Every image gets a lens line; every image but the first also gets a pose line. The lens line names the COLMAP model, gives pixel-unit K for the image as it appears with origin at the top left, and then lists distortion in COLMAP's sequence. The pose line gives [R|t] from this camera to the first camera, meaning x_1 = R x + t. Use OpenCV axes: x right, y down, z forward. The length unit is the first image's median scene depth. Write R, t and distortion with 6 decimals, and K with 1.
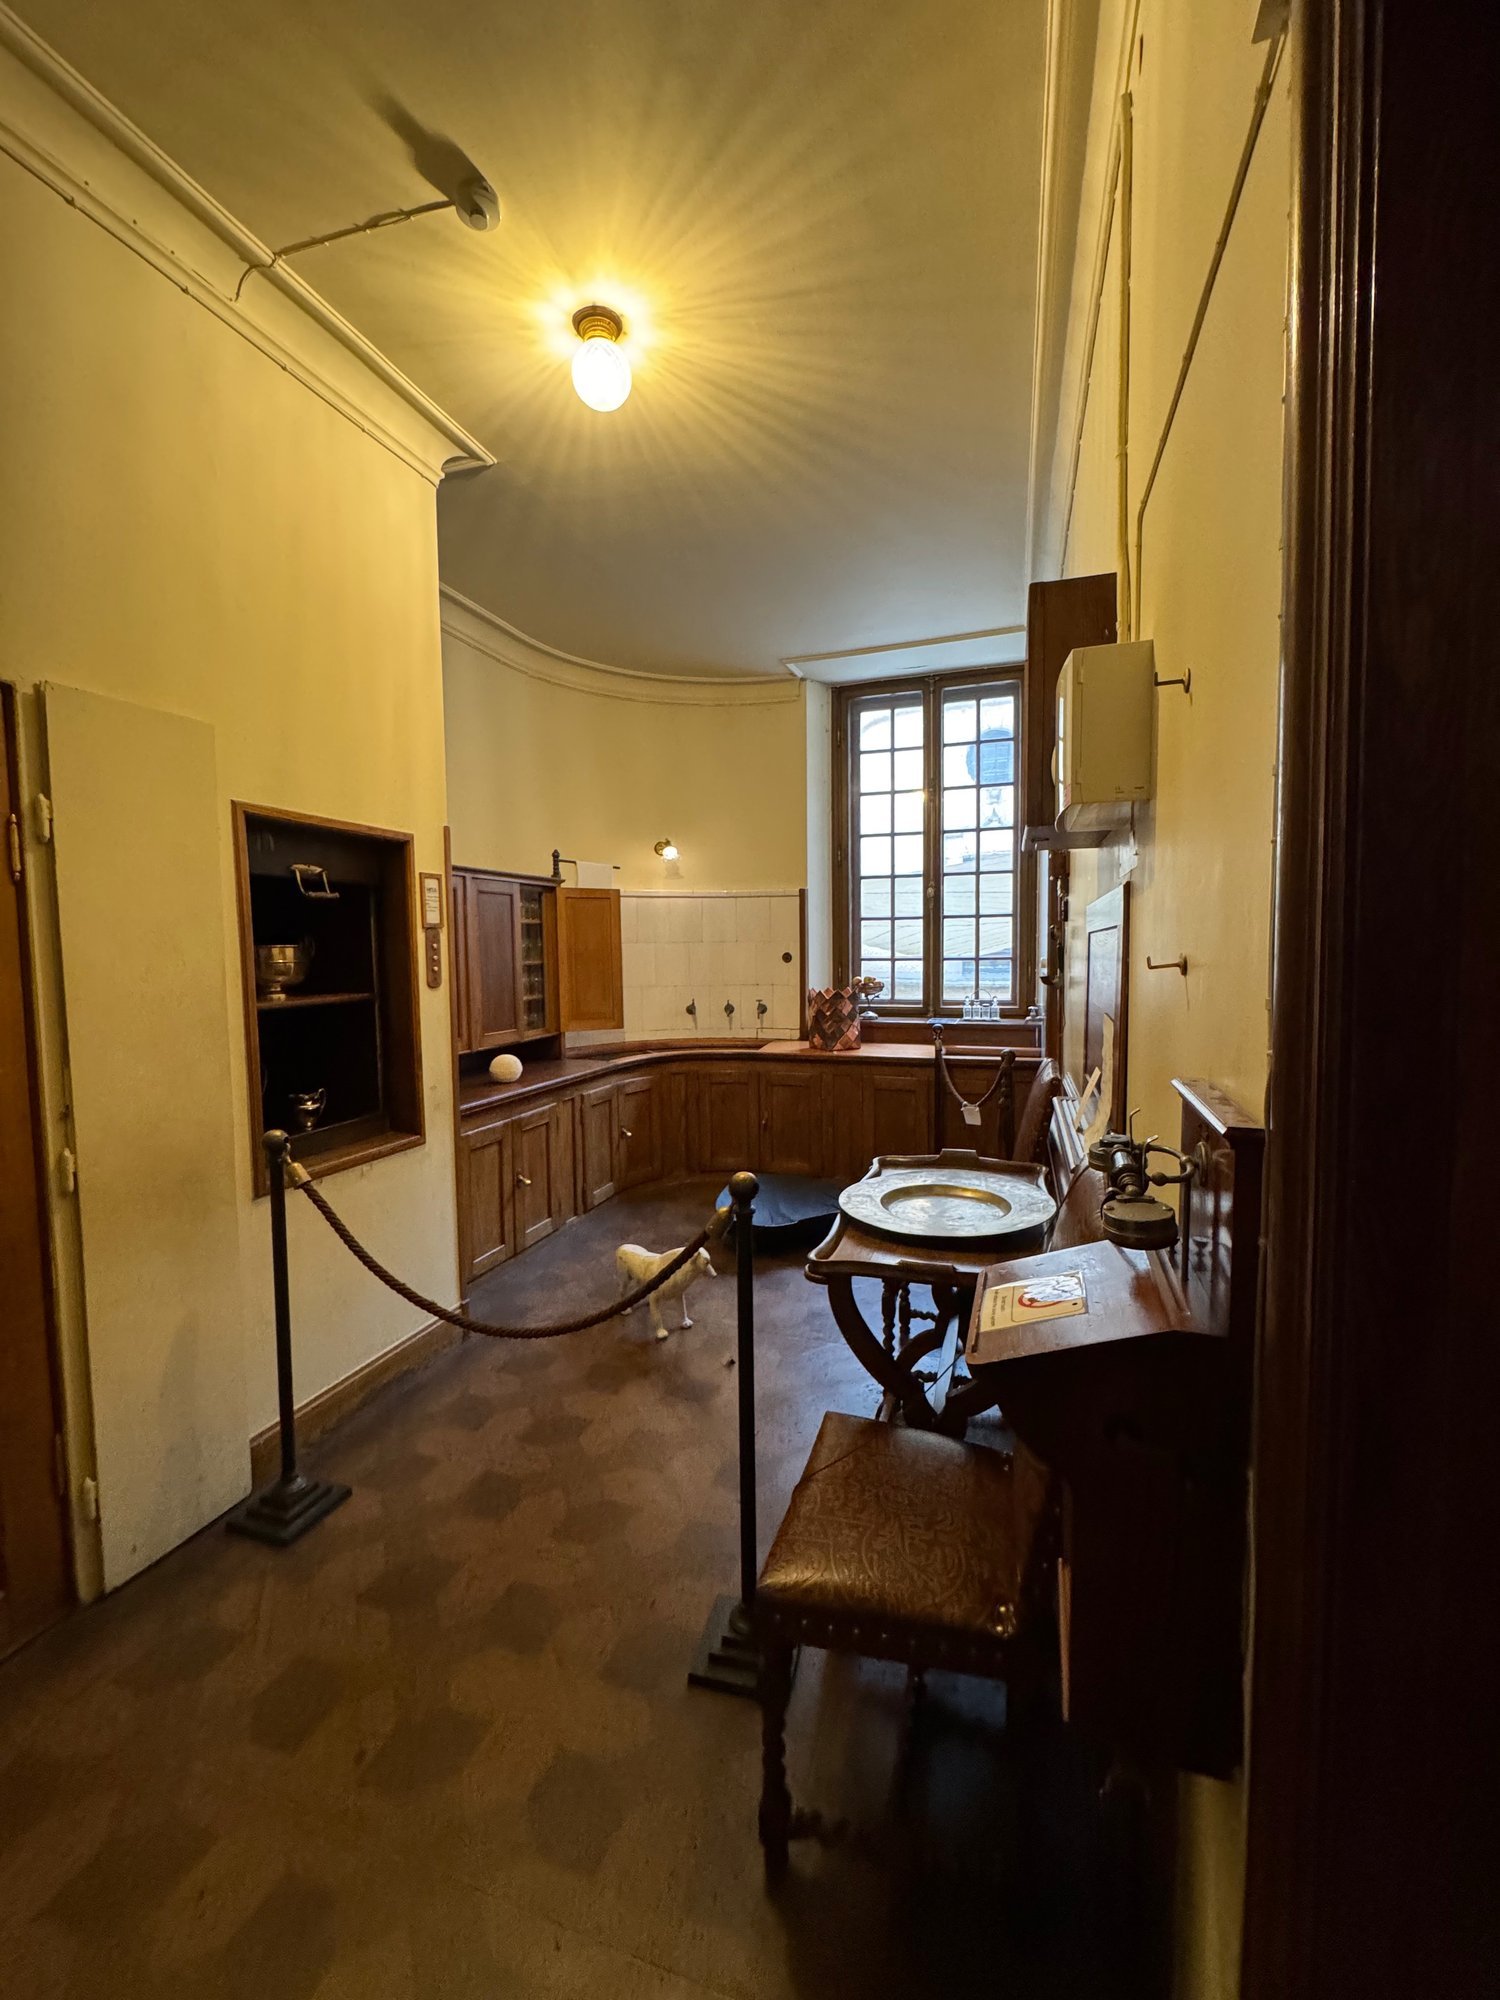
lens RADIAL K [[814.2, 0, 748.1], [0, 814.2, 1004.4], [0, 0, 1]] dist [-0.004709, -0.000392]
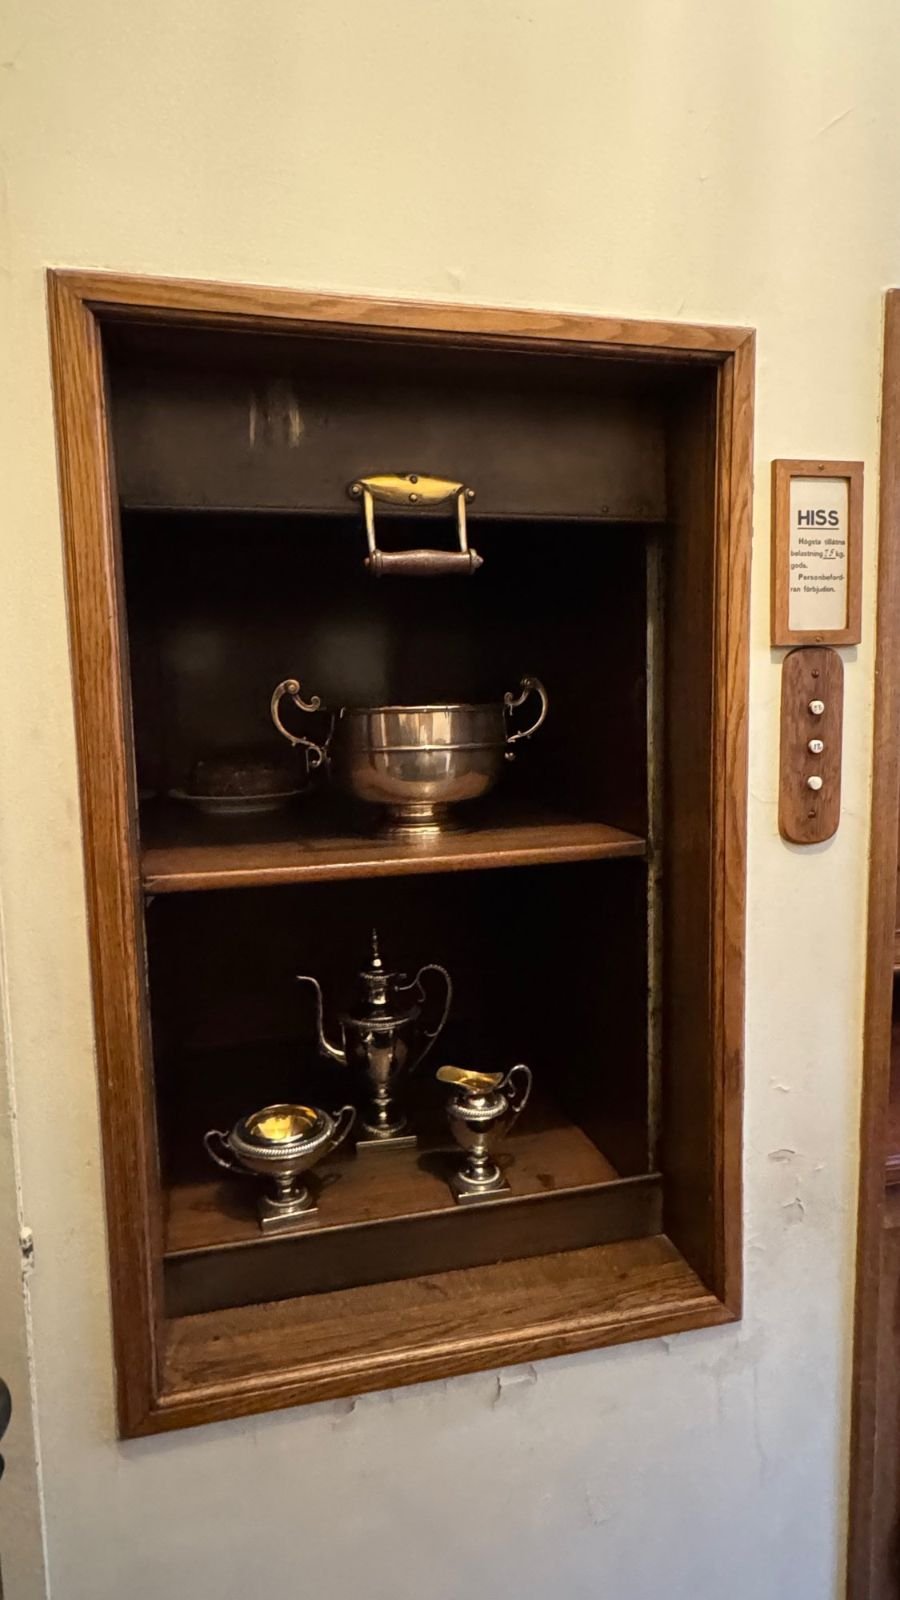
lens RADIAL K [[950.1, 0, 455.9], [0, 950.1, 798.7], [0, 0, 1]] dist [-0.003568, -0.001017]
pose [[0.545873, 0.094437, -0.832529, -0.165556], [-0.044373, 0.995492, 0.083828, -0.062881], [0.836692, -0.008817, 0.547603, 0.709094]]
